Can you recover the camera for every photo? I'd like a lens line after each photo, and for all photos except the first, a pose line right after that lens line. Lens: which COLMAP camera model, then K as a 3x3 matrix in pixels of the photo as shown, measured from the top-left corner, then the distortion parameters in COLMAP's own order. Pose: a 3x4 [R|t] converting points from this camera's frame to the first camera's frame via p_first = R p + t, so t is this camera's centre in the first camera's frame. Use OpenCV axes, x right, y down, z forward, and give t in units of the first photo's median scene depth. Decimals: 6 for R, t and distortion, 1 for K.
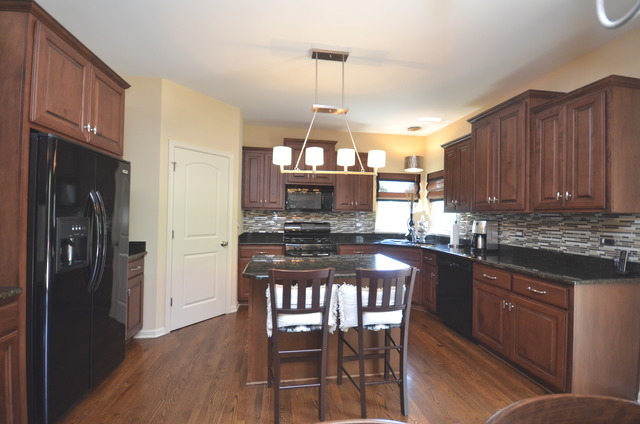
lens RADIAL K [[281.2, 0, 318.7], [0, 281.2, 211.9], [0, 0, 1]] dist [-0.000141, -0.003682]
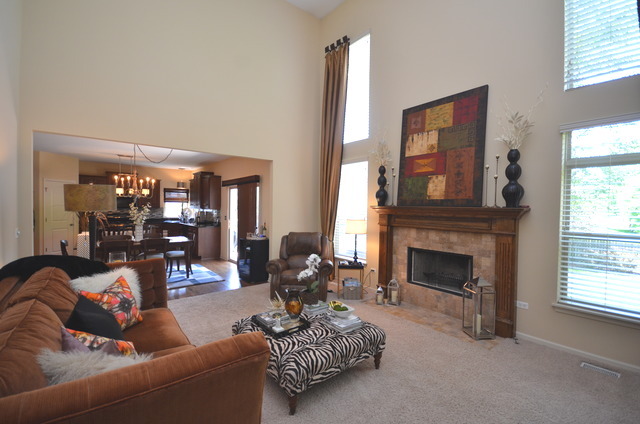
lens RADIAL K [[281.2, 0, 318.6], [0, 281.2, 214.3], [0, 0, 1]] dist [-0.000141, -0.003682]
pose [[0.865557, -0.017497, 0.500505, 0.264221], [-0.005063, 0.999033, 0.043680, -0.078082], [-0.500786, -0.040341, 0.864631, -2.213155]]
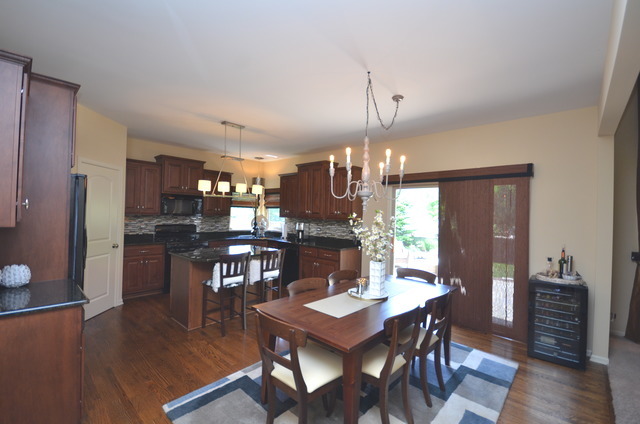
lens RADIAL K [[281.2, 0, 319.6], [0, 281.2, 212.7], [0, 0, 1]] dist [-0.000141, -0.003682]
pose [[0.779521, 0.005500, 0.626352, -0.517105], [-0.019870, 0.999675, 0.015951, -0.071814], [-0.626061, -0.024880, 0.779377, -0.530095]]
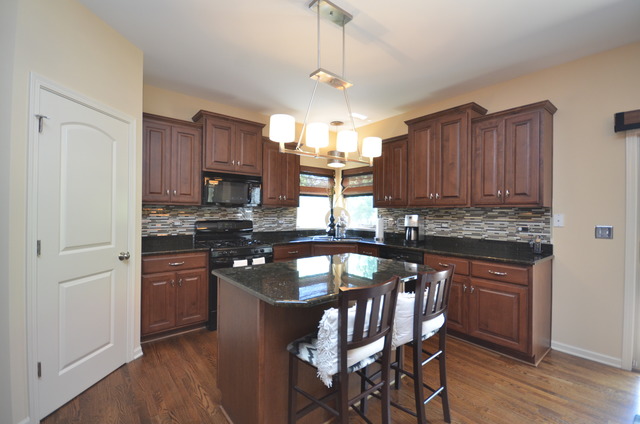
lens RADIAL K [[281.2, 0, 319.2], [0, 281.2, 212.6], [0, 0, 1]] dist [-0.000141, -0.003682]
pose [[0.861573, -0.010180, 0.507531, -0.353699], [0.001984, 0.999859, 0.016687, 0.003547], [-0.507630, -0.013371, 0.861472, 0.275797]]
